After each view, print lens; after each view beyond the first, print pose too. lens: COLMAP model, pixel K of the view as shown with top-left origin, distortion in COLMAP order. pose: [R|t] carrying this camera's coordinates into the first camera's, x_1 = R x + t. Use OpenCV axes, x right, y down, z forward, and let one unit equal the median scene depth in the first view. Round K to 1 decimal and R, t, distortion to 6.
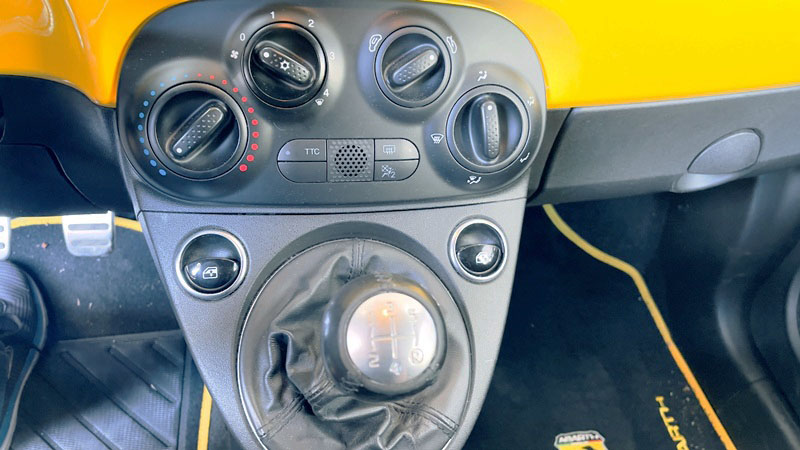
lens RADIAL K [[606.9, 0, 400.0], [0, 606.9, 225.0], [0, 0, 1]] dist [0.032252, -0.003821]
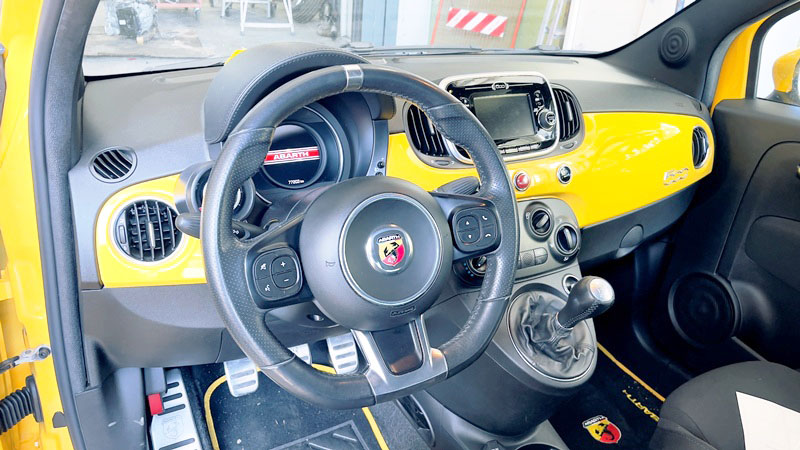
lens RADIAL K [[606.9, 0, 400.0], [0, 606.9, 225.0], [0, 0, 1]] dist [0.032252, -0.003821]
pose [[0.951009, -0.173426, 0.255941, -1.181712], [0.232563, 0.946762, -0.222612, 0.199255], [-0.203708, 0.271228, 0.940712, -1.320367]]
